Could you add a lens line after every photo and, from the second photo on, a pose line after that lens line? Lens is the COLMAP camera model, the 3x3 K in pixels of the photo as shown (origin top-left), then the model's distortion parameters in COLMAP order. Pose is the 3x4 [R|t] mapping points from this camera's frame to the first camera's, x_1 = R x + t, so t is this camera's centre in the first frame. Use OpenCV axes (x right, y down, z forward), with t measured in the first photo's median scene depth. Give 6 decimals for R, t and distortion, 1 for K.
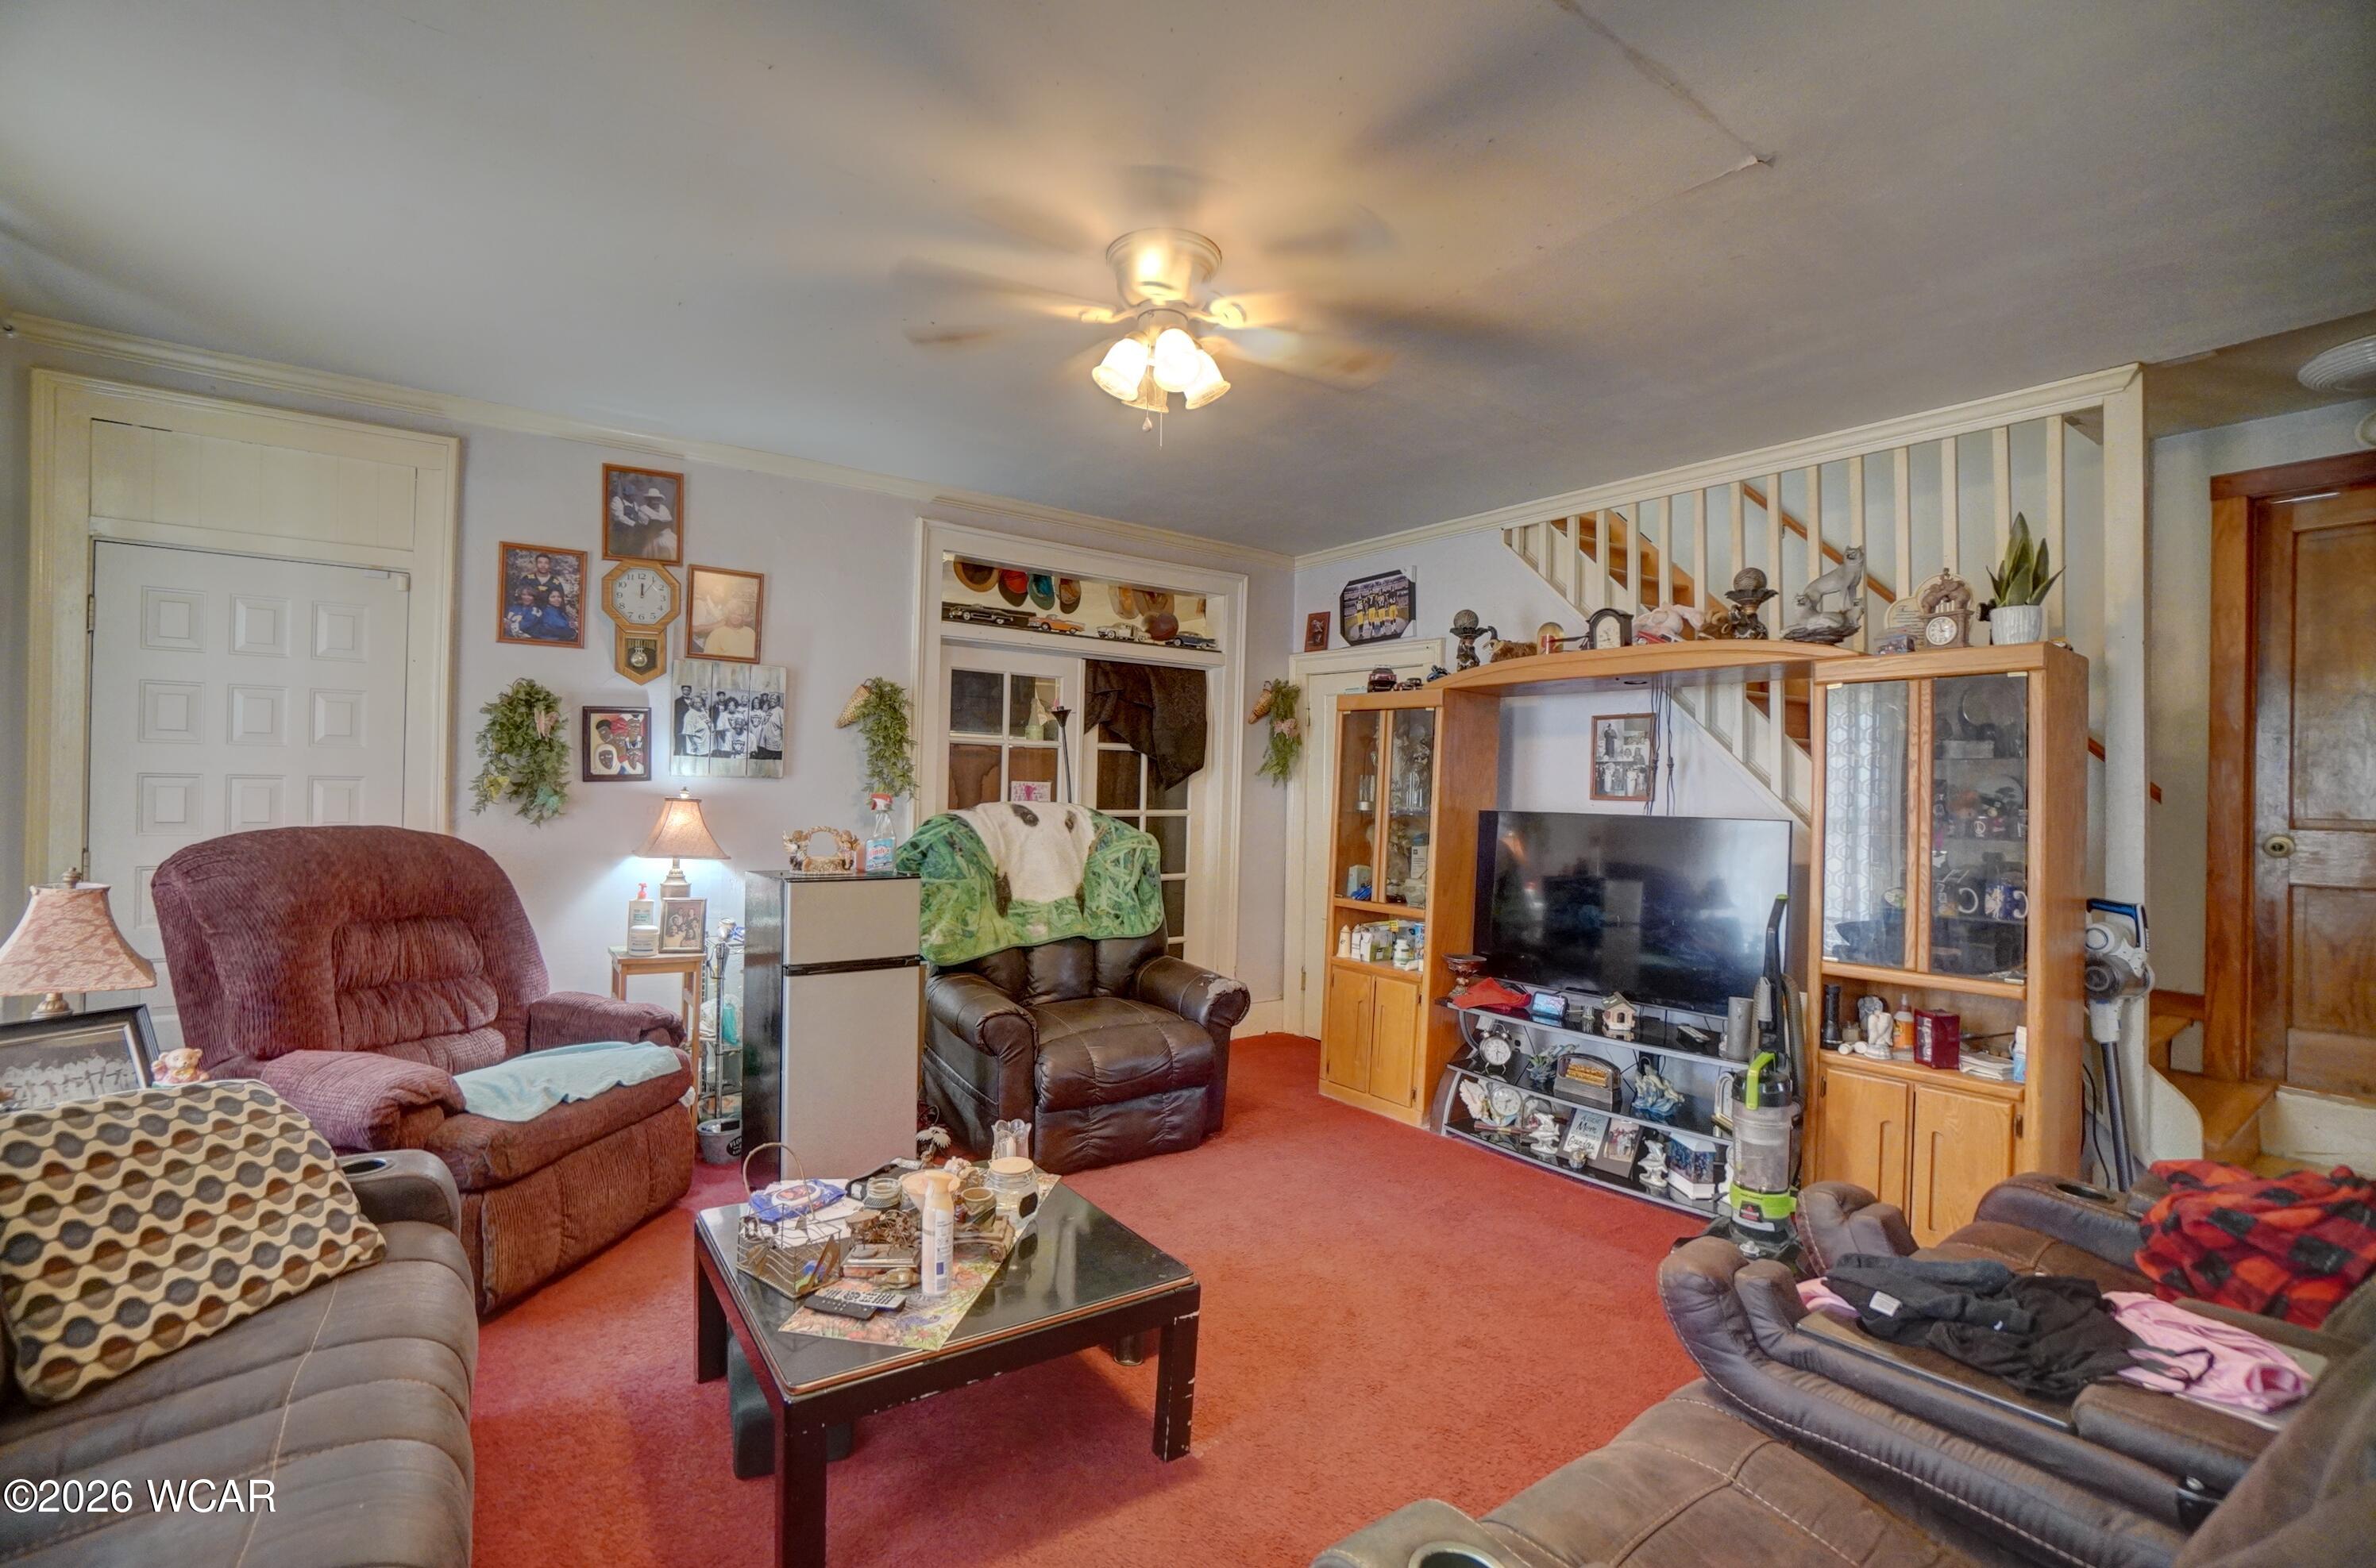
lens RADIAL K [[1080.6, 0, 1183.2], [0, 1080.6, 783.6], [0, 0, 1]] dist [-0.003595, 0.004130]
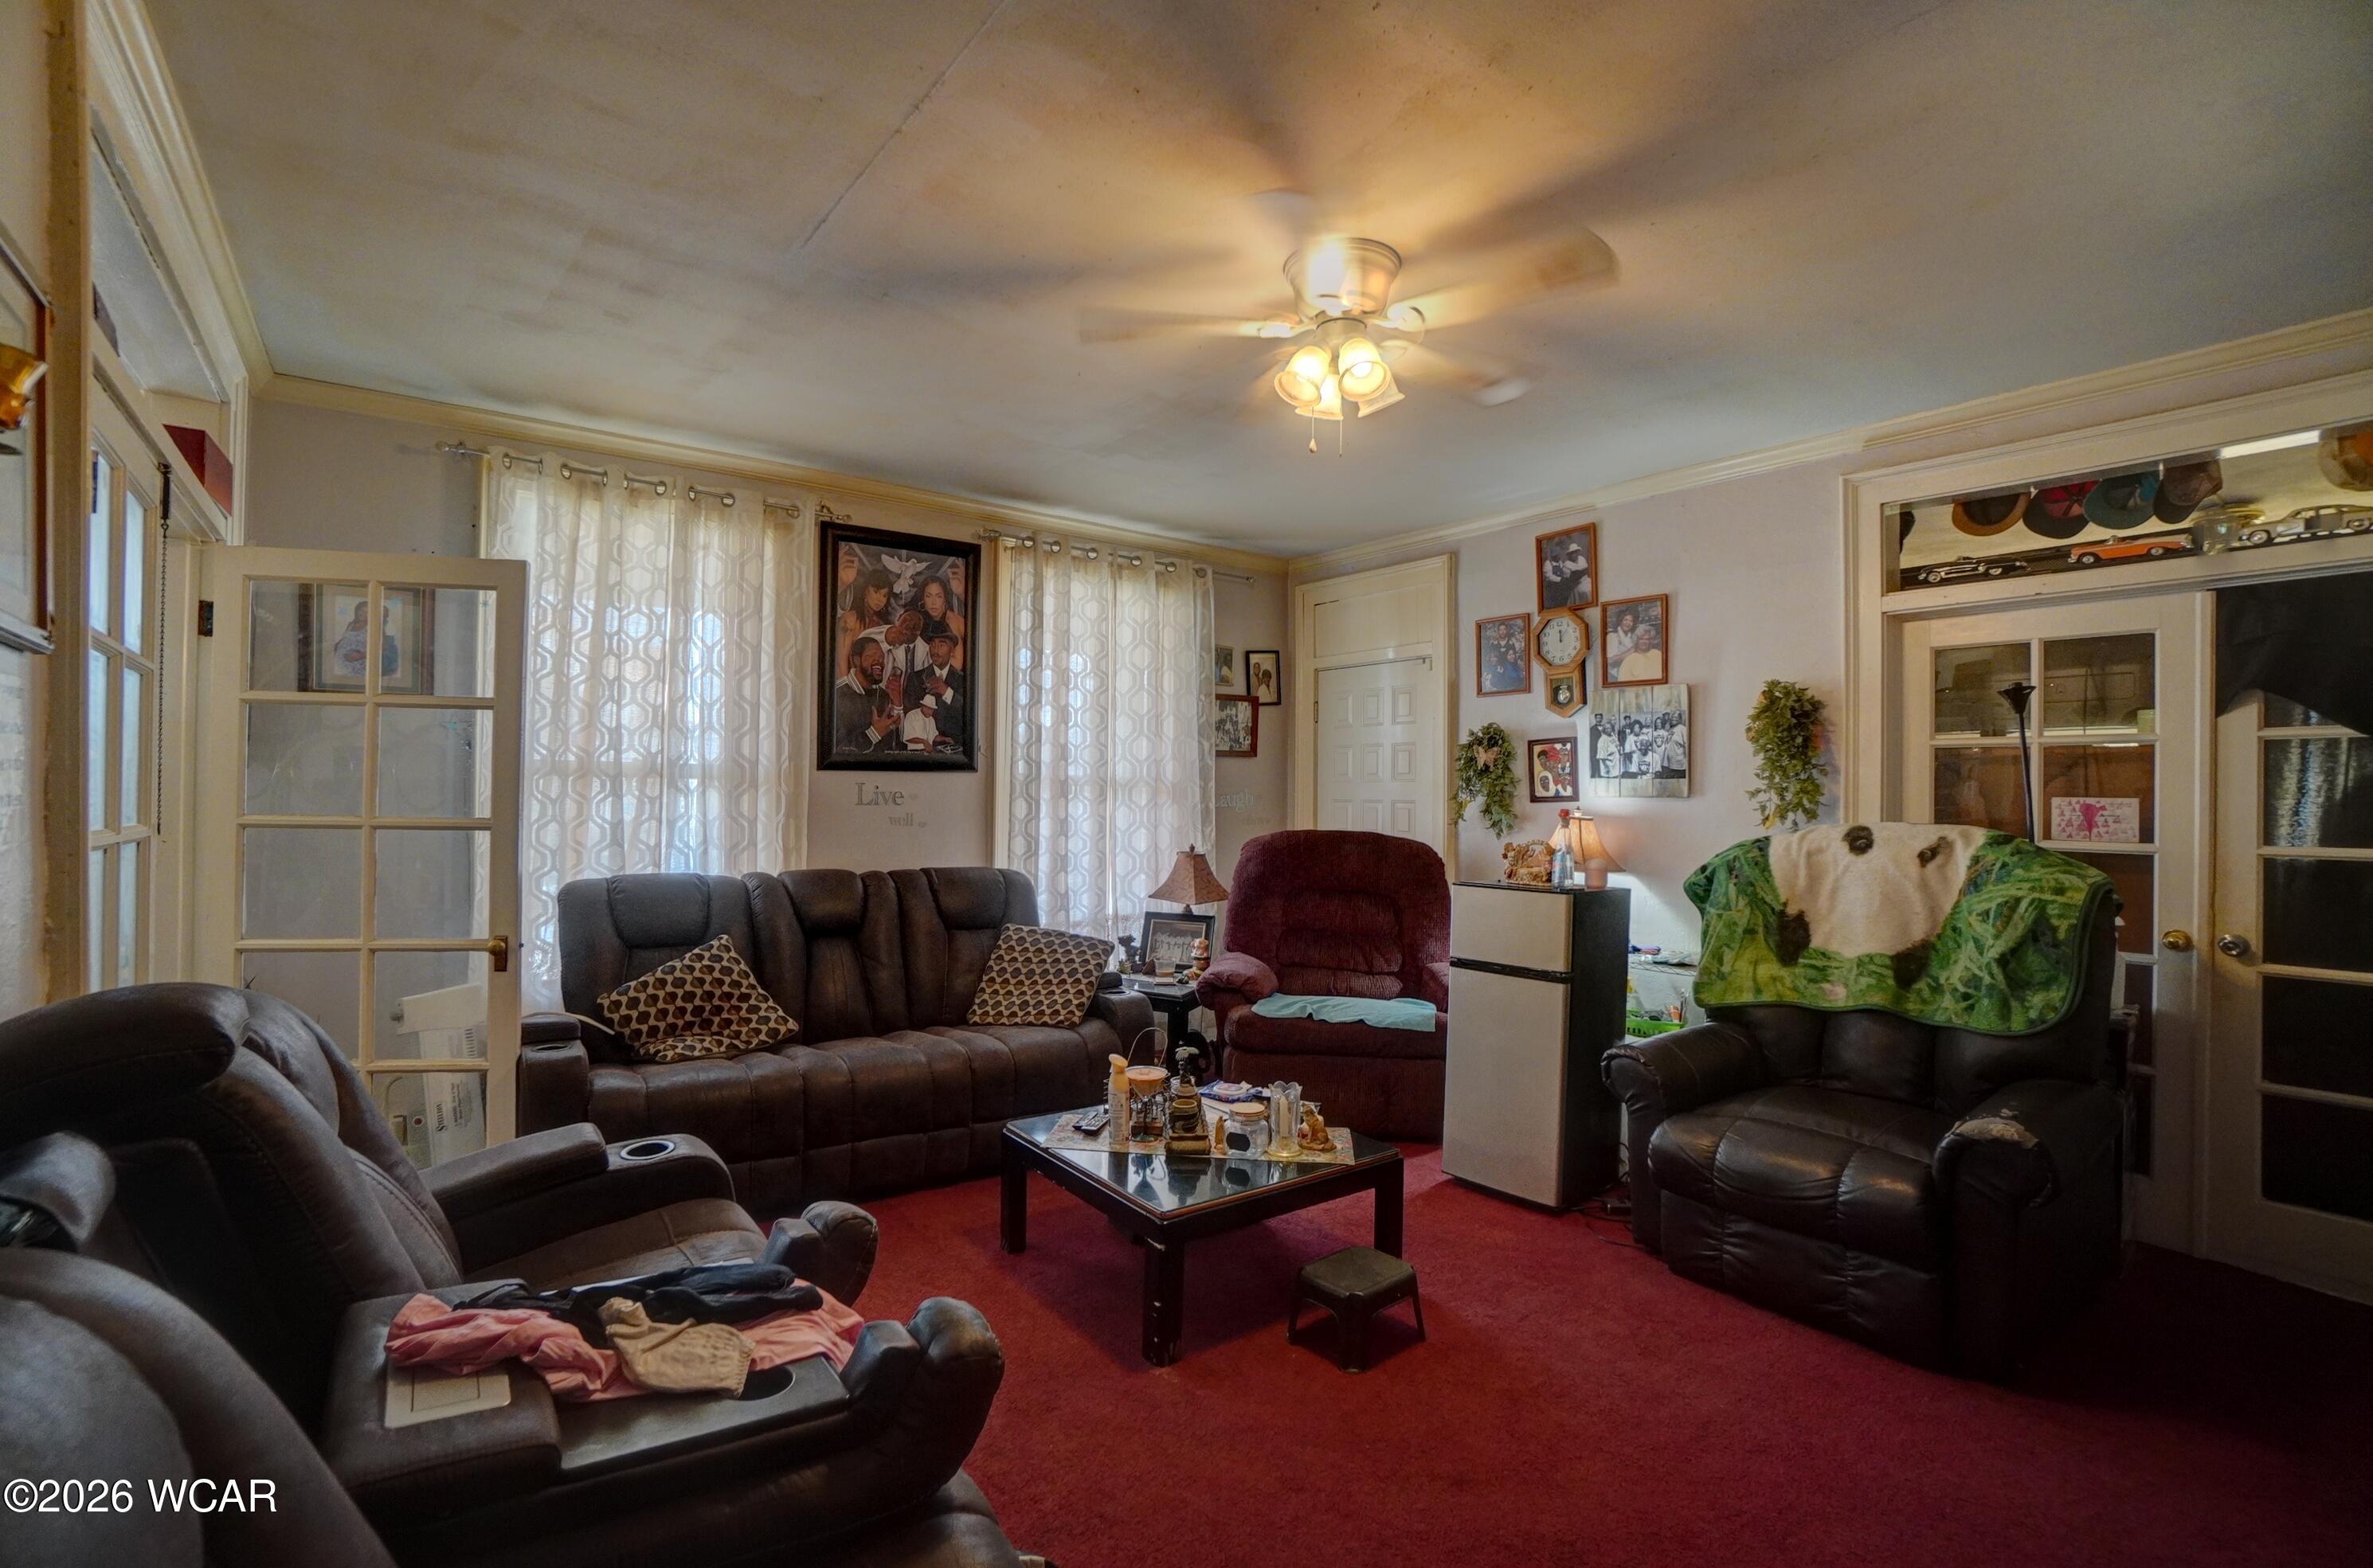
lens RADIAL K [[1158.7, 0, 1174.6], [0, 1158.7, 781.0], [0, 0, 1]] dist [-0.002088, 0.000086]
pose [[0.034355, -0.032881, -0.998869, 0.675864], [-0.005557, 0.999437, -0.033091, 0.017928], [0.999394, 0.006687, 0.034153, 0.519337]]
